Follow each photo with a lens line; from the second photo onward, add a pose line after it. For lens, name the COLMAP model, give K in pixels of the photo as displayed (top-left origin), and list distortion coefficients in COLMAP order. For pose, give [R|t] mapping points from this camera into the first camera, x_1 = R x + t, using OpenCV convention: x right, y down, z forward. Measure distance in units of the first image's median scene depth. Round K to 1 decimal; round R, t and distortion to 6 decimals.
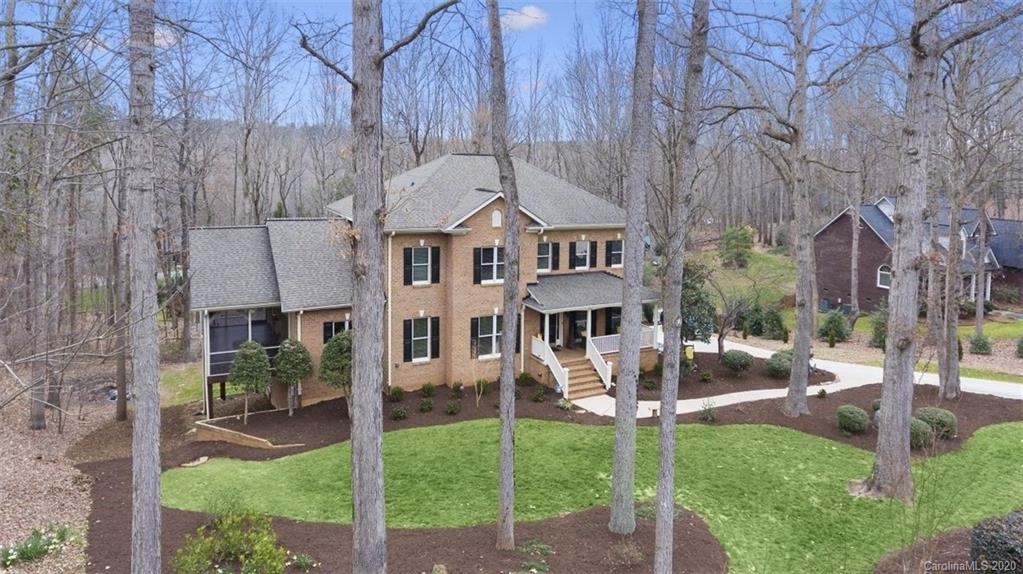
lens RADIAL K [[694.5, 0, 424.5], [0, 694.5, 285.7], [0, 0, 1]] dist [0.000316, 0.001024]
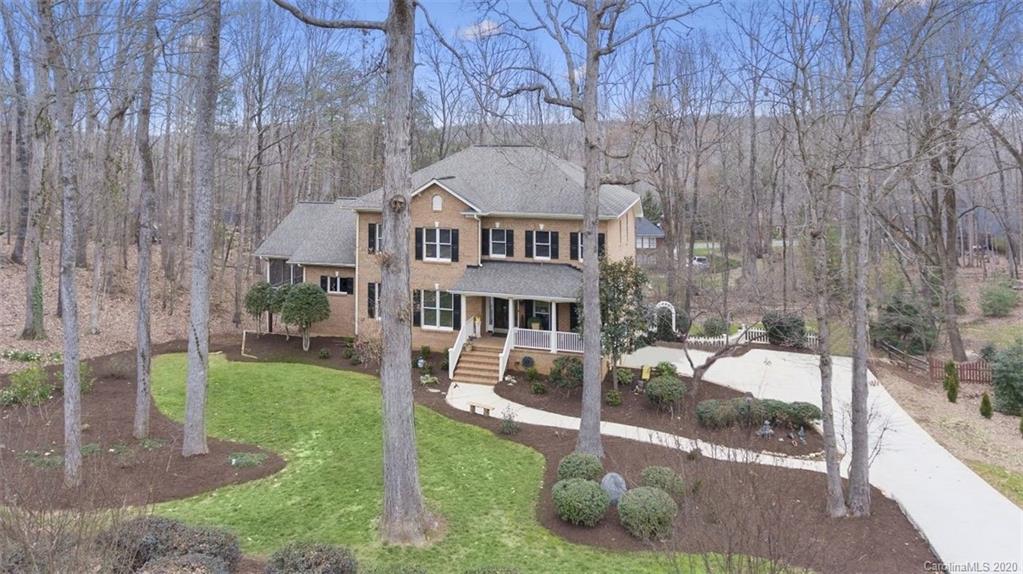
lens RADIAL K [[662.7, 0, 513.7], [0, 662.7, 206.1], [0, 0, 1]] dist [-0.000983, -0.001018]
pose [[0.697495, 0.039306, -0.715511, 0.958414], [-0.109160, 0.992669, -0.051881, -0.050392], [0.708226, 0.114292, 0.696673, 0.349801]]
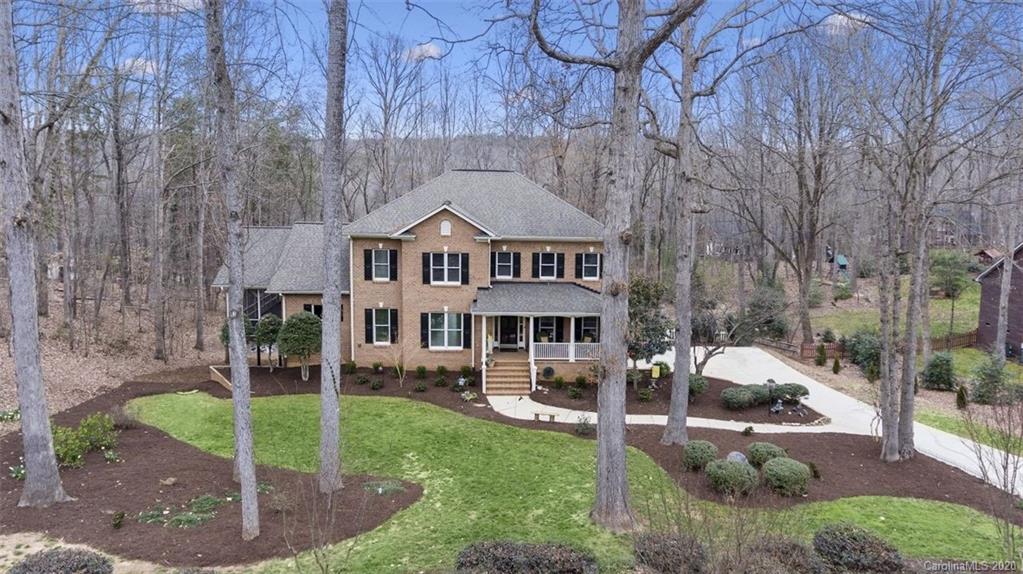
lens RADIAL K [[638.9, 0, 478.4], [0, 638.9, 308.1], [0, 0, 1]] dist [-0.001298, -0.000229]
pose [[0.889883, 0.091839, -0.446849, 0.637079], [-0.075718, 0.995674, 0.053847, -0.026484], [0.449862, -0.014083, 0.892987, 0.087419]]
